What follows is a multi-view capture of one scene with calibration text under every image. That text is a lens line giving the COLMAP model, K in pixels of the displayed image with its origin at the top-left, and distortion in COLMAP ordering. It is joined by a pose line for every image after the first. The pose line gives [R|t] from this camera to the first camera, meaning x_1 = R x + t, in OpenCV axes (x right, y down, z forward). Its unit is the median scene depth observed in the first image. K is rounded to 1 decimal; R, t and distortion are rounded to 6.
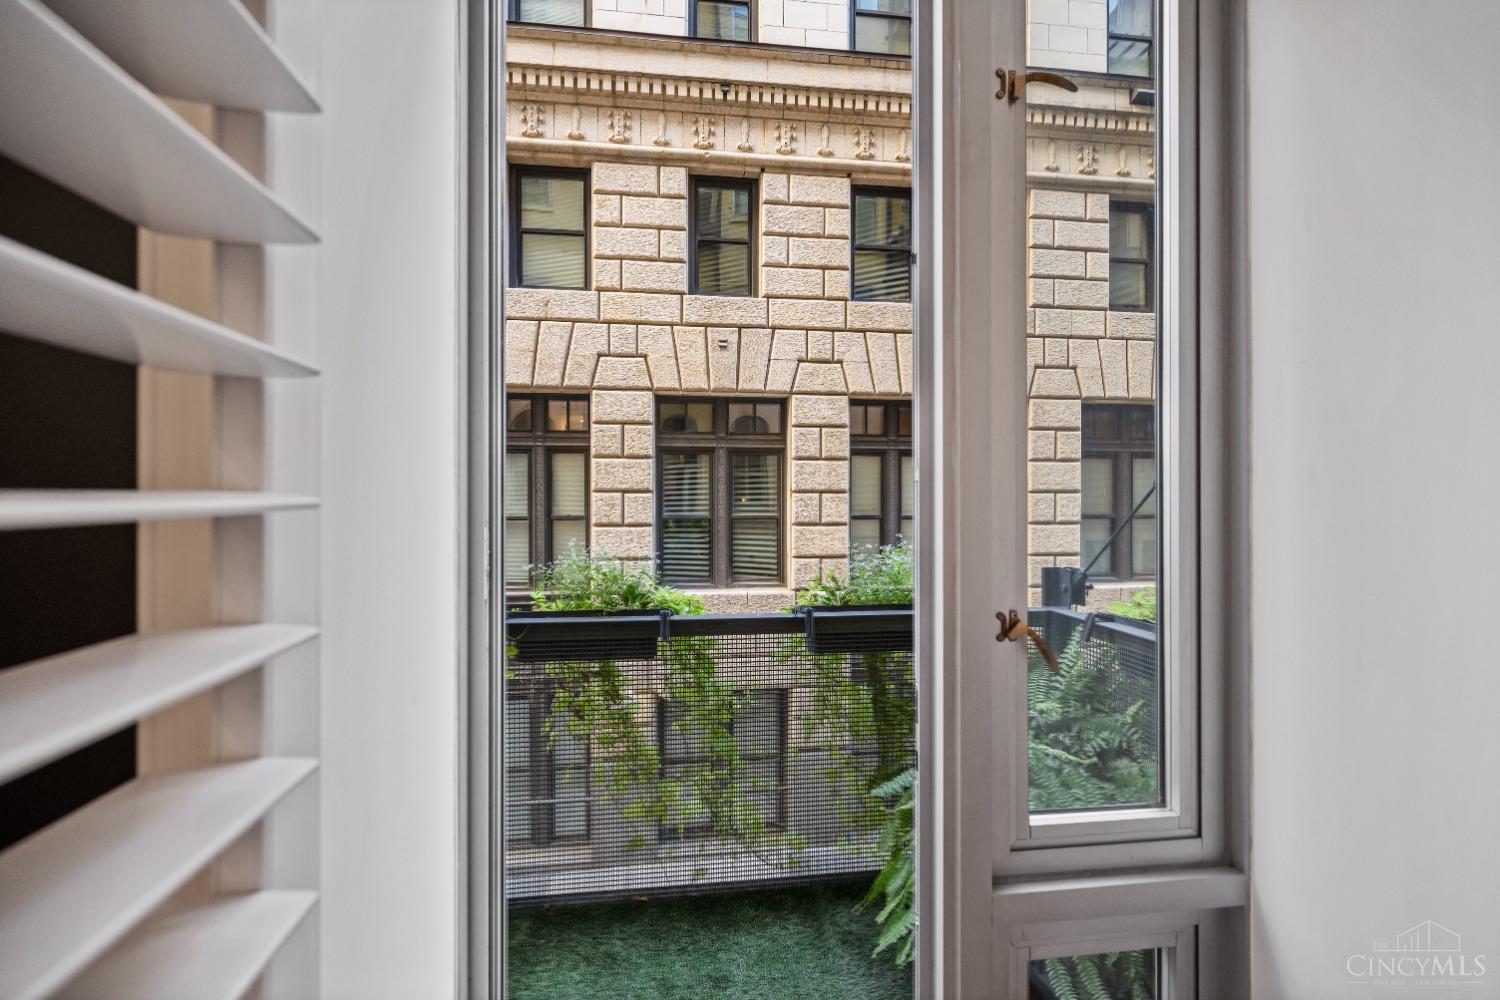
lens RADIAL K [[535.8, 0, 749.9], [0, 535.8, 501.9], [0, 0, 1]] dist [0.001663, -0.000075]
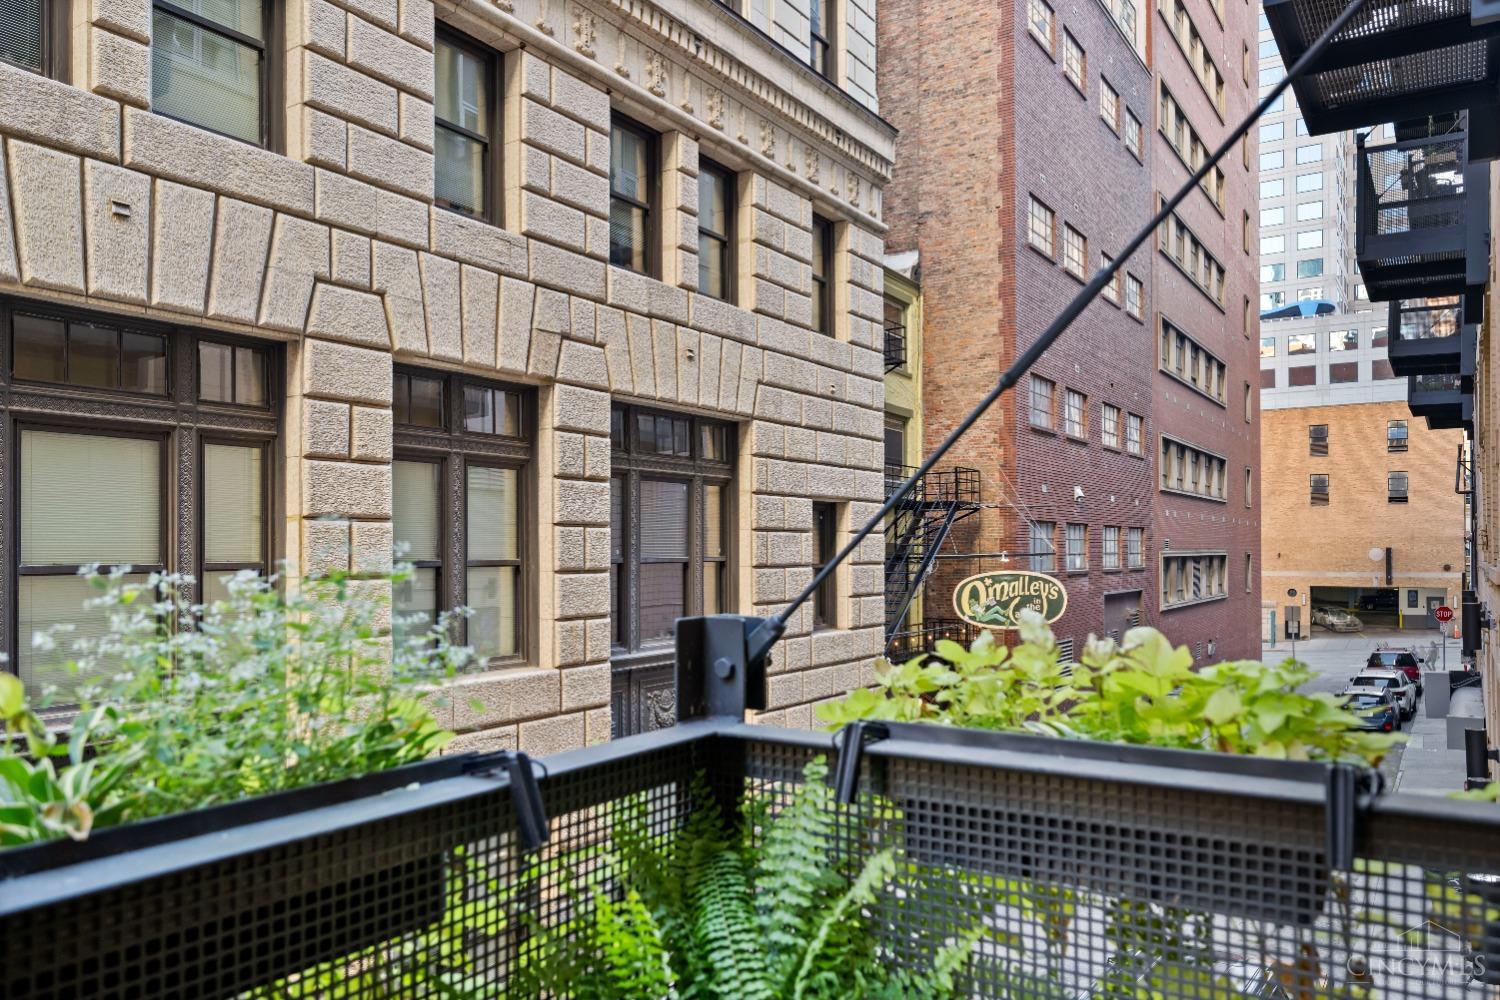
lens RADIAL K [[1091.1, 0, 750.5], [0, 1091.1, 511.0], [0, 0, 1]] dist [0.008332, -0.003420]
pose [[0.634165, 0.027880, 0.772695, -0.479071], [-0.009993, 0.999562, -0.027865, -0.000002], [-0.773133, 0.009950, 0.634166, -0.048889]]
